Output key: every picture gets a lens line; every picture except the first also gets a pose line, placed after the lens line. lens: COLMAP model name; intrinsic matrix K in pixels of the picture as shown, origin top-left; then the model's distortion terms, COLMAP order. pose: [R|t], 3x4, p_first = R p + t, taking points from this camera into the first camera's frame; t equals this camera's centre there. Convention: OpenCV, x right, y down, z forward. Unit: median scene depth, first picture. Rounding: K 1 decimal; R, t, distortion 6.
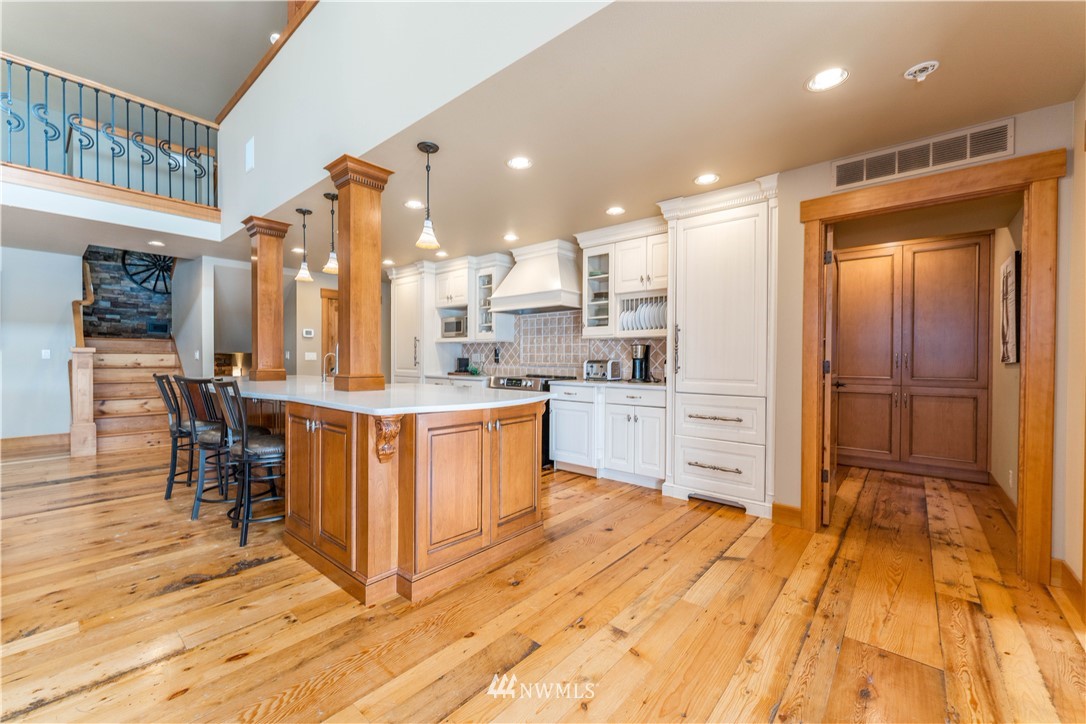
lens RADIAL K [[433.2, 0, 539.7], [0, 433.2, 364.1], [0, 0, 1]] dist [0.000822, 0.000348]
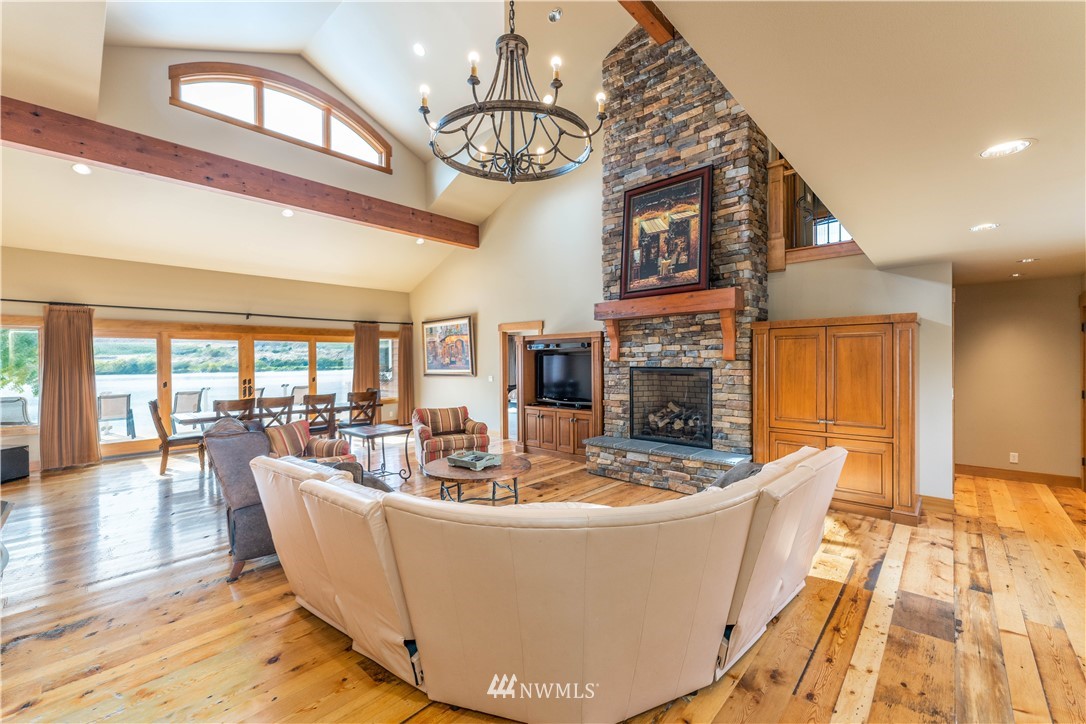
lens RADIAL K [[450.4, 0, 540.2], [0, 450.4, 364.1], [0, 0, 1]] dist [-0.005318, 0.000395]
pose [[-0.999526, 0.002527, 0.030683, -1.677000], [0.003205, 0.999751, 0.022080, -0.170671], [-0.030619, 0.022167, -0.999285, 1.687404]]
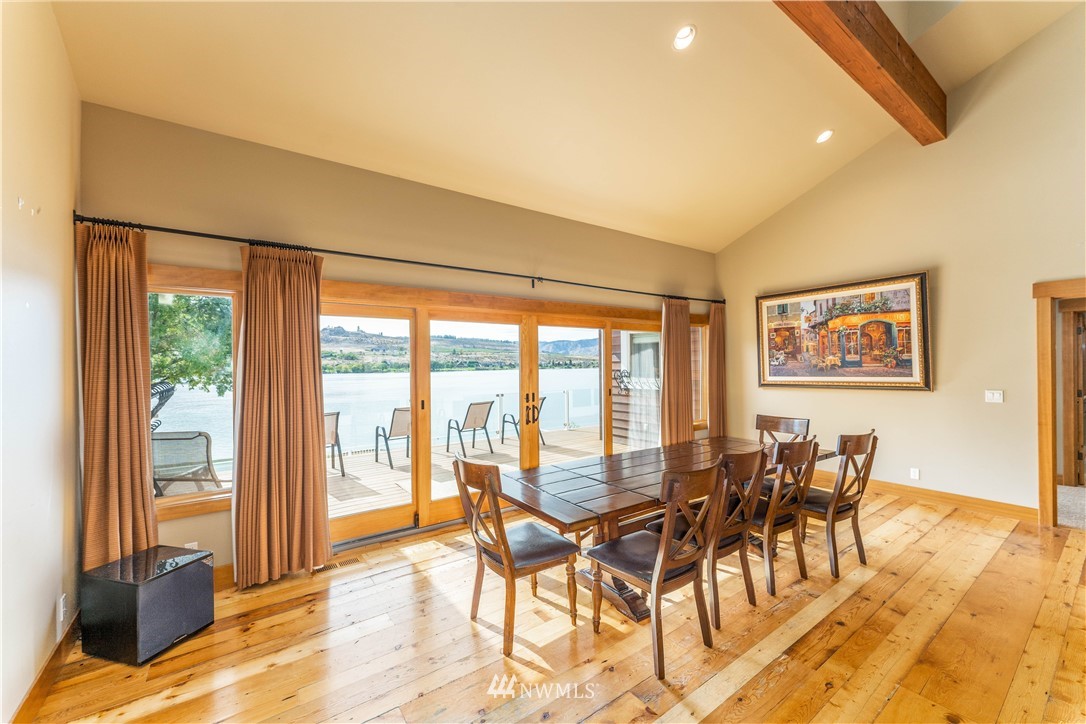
lens RADIAL K [[433.2, 0, 539.9], [0, 433.2, 365.0], [0, 0, 1]] dist [0.000822, 0.000348]
pose [[-0.971990, 0.003188, 0.234999, -0.008204], [0.007522, 0.999818, 0.017549, -0.145589], [-0.234900, 0.018825, -0.971837, 0.316770]]
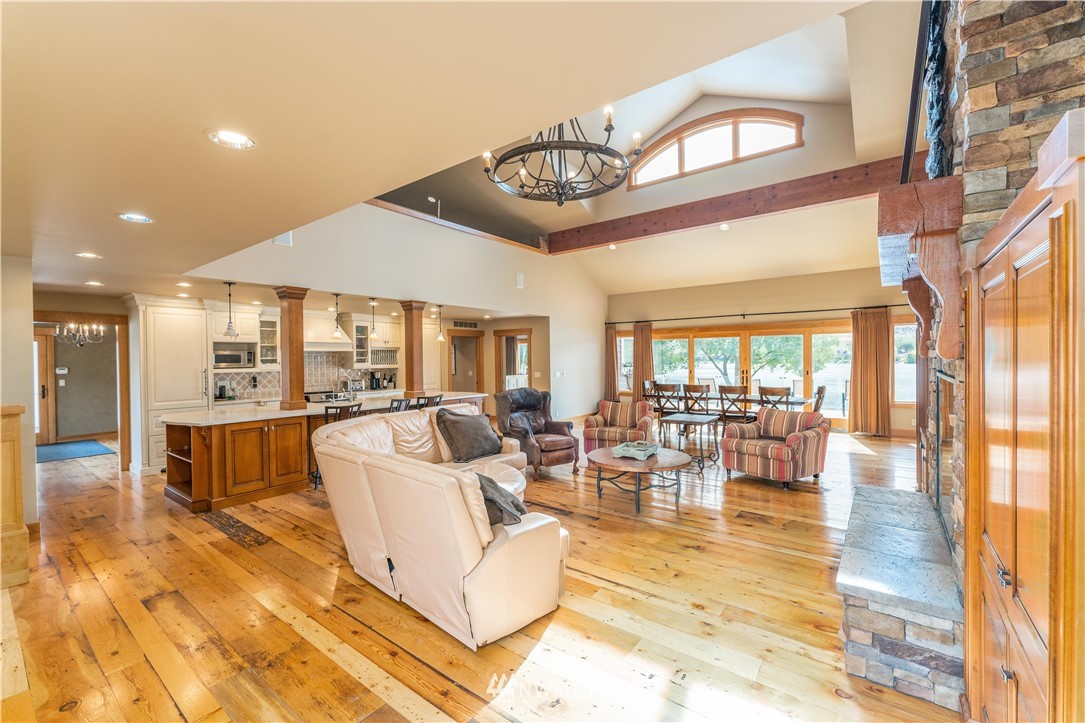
lens RADIAL K [[450.0, 0, 538.9], [0, 450.0, 362.5], [0, 0, 1]] dist [-0.005318, 0.000395]
pose [[-0.056272, -0.014739, 0.998307, -3.102655], [0.024381, 0.999573, 0.016132, -0.165200], [-0.998118, 0.025248, -0.055888, 0.528602]]
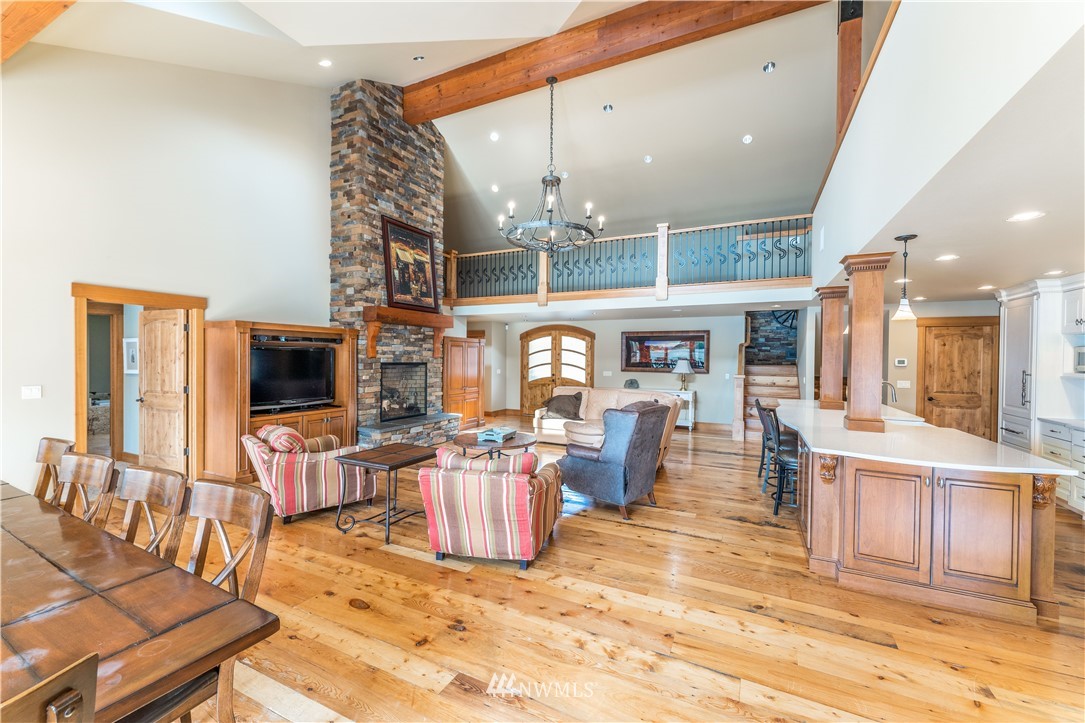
lens RADIAL K [[432.8, 0, 540.2], [0, 432.8, 362.9], [0, 0, 1]] dist [0.000822, 0.000348]
pose [[0.249285, 0.008763, -0.968390, 0.634950], [-0.020391, 0.999785, 0.003798, -0.134270], [0.968215, 0.018800, 0.249410, -0.261305]]
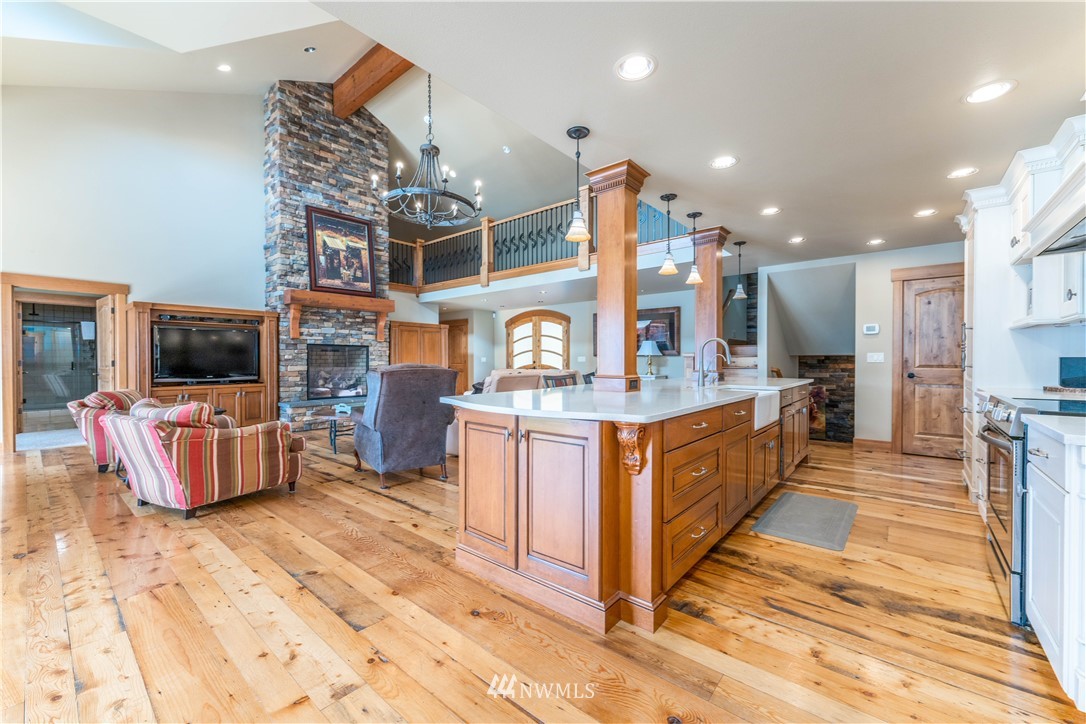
lens RADIAL K [[433.2, 0, 538.7], [0, 433.2, 364.1], [0, 0, 1]] dist [0.000822, 0.000348]
pose [[0.005824, 0.003065, -0.999978, 0.659640], [-0.010333, 0.999942, 0.003005, -0.003708], [0.999930, 0.010315, 0.005855, 0.893465]]
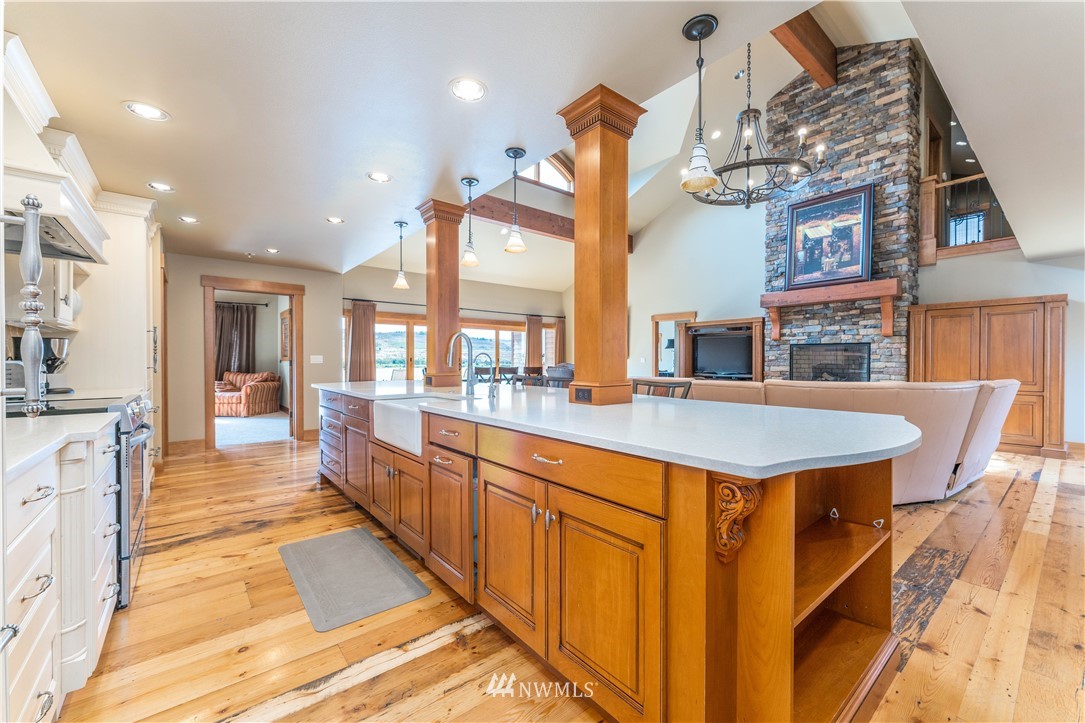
lens RADIAL K [[432.8, 0, 539.5], [0, 432.8, 363.5], [0, 0, 1]] dist [0.000822, 0.000348]
pose [[-0.983564, -0.008504, 0.180357, -1.005721], [-0.005178, 0.999808, 0.018902, -0.031302], [-0.180484, 0.017657, -0.983420, 2.385698]]
